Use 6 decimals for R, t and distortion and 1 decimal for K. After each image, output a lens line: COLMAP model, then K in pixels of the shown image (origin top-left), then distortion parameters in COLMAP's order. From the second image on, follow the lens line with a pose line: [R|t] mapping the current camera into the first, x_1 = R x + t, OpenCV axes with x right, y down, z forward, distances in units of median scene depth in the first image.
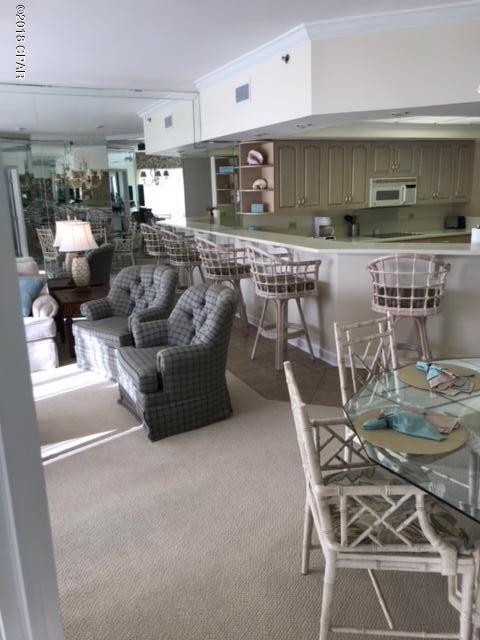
lens RADIAL K [[526.6, 0, 241.2], [0, 526.6, 319.5], [0, 0, 1]] dist [0.043301, -0.043016]
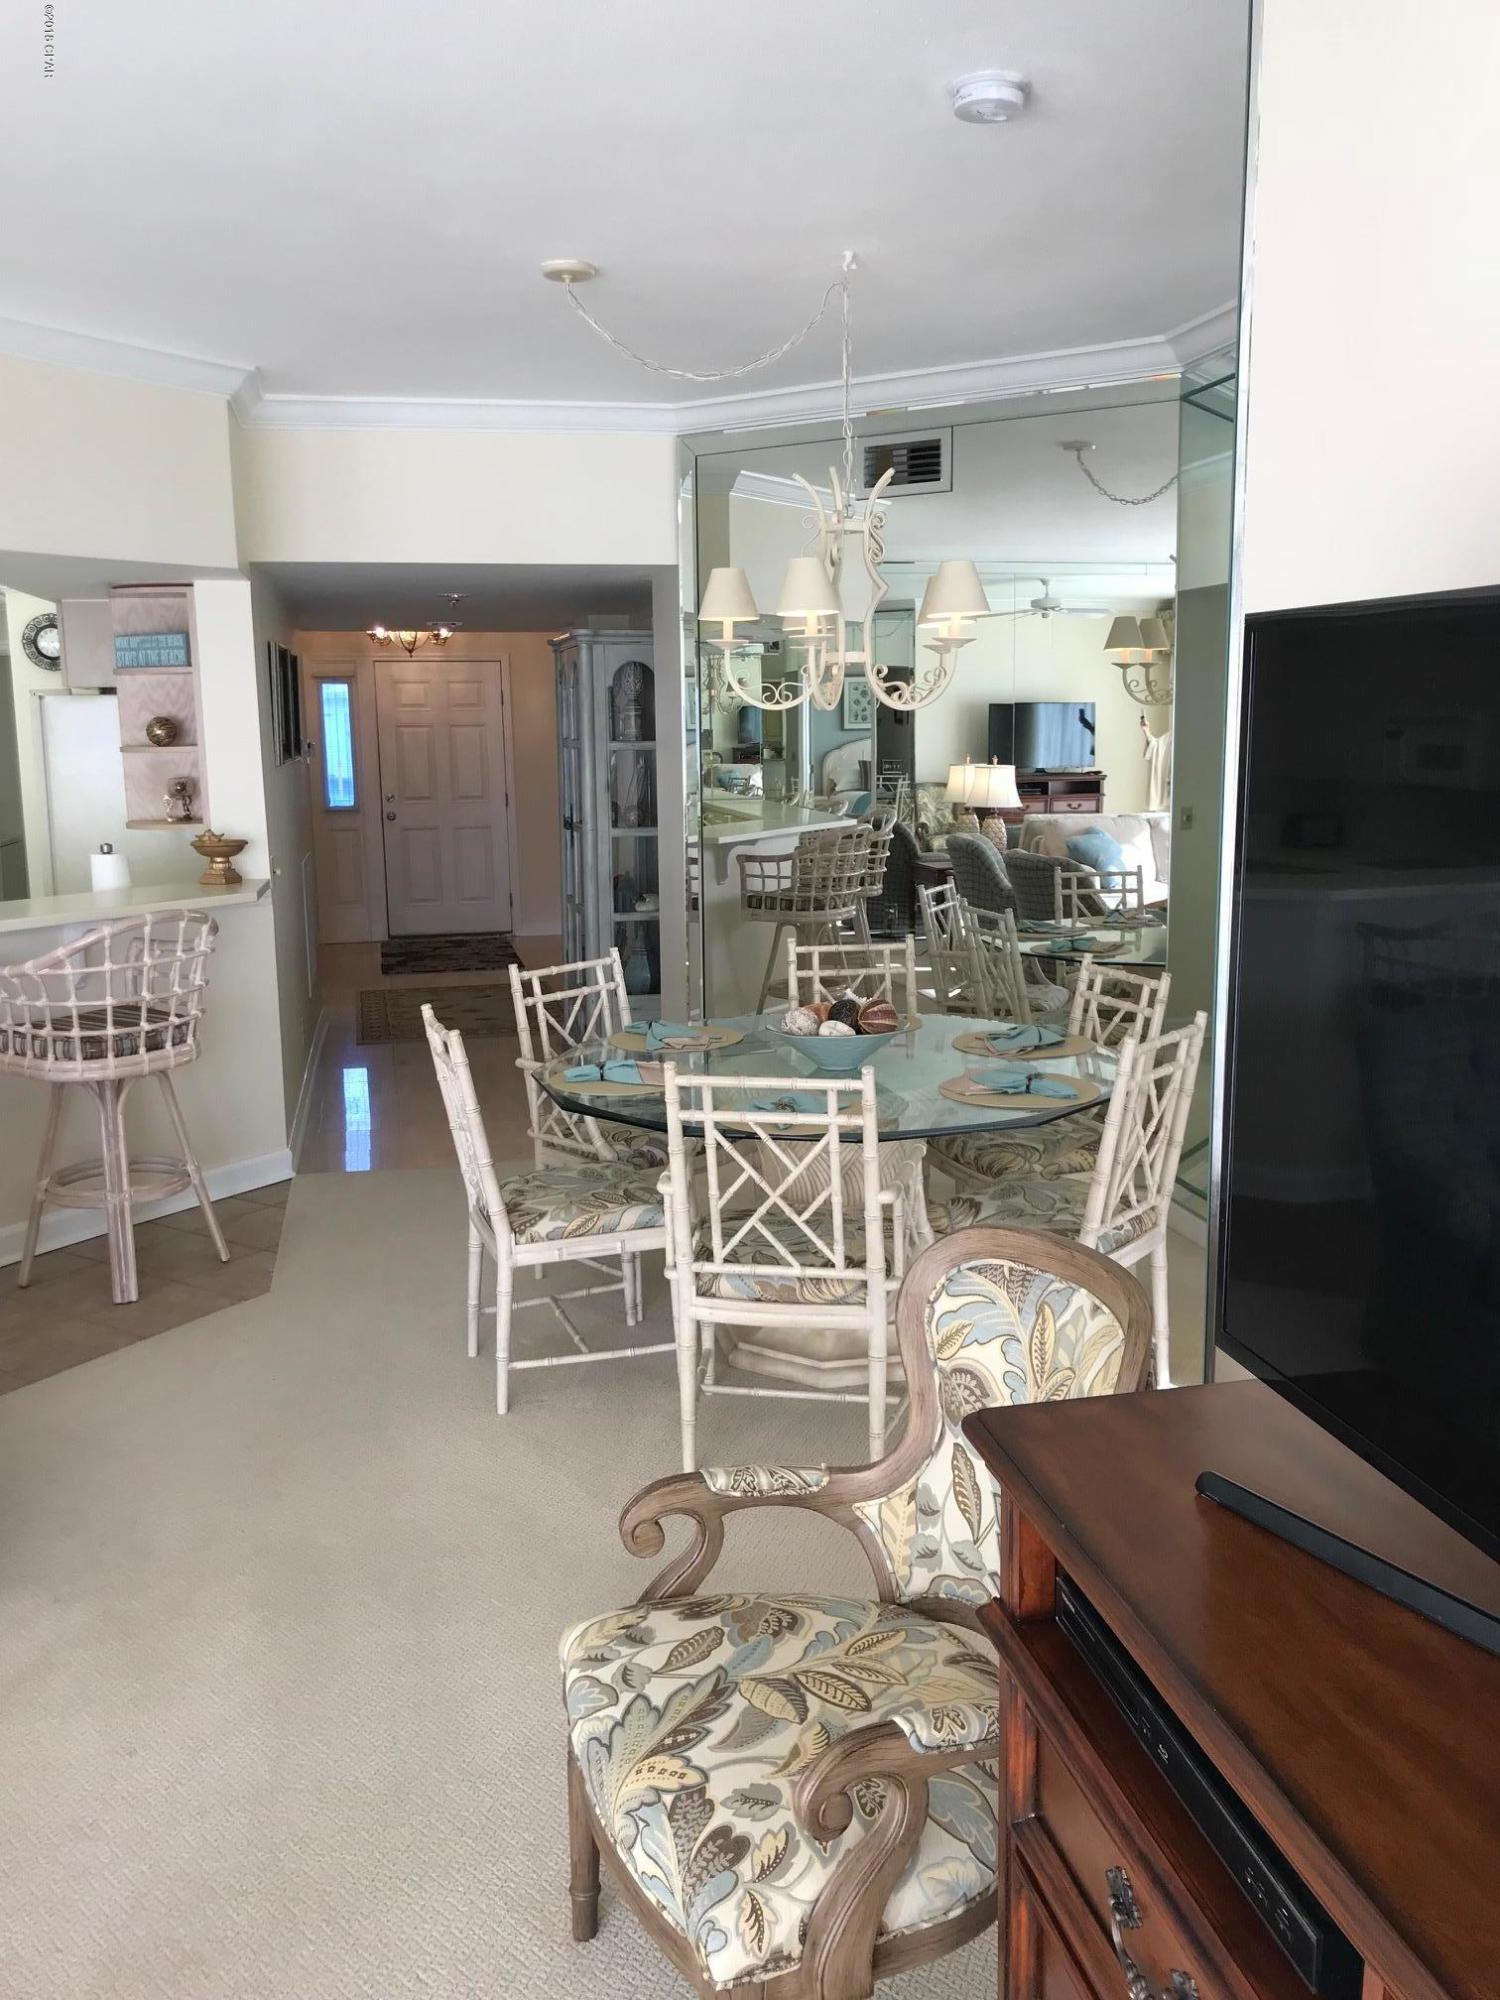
lens RADIAL K [[1620.2, 0, 763.3], [0, 1620.2, 989.0], [0, 0, 1]] dist [0.120262, -0.324854]
pose [[0.228035, -0.130609, 0.964853, -0.474583], [0.243549, 0.967111, 0.073353, -0.027955], [-0.942700, 0.218262, 0.252345, 0.160338]]
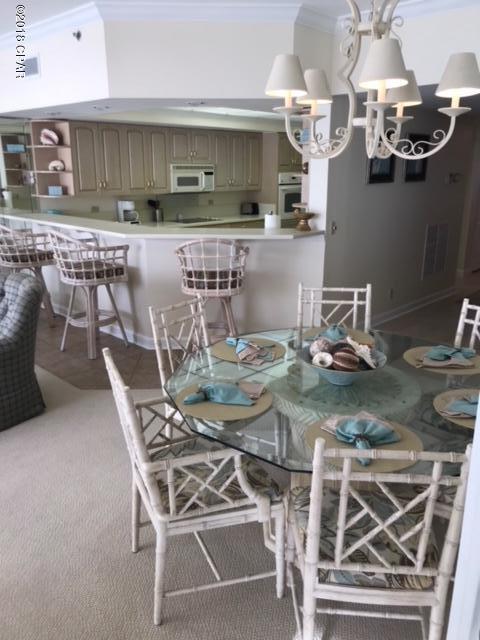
lens RADIAL K [[526.6, 0, 241.2], [0, 526.6, 319.5], [0, 0, 1]] dist [0.043301, -0.043016]
pose [[0.934321, -0.066897, 0.350098, -0.006827], [0.056660, 0.997615, 0.039413, 0.000264], [-0.351900, -0.016988, 0.935883, -0.010221]]
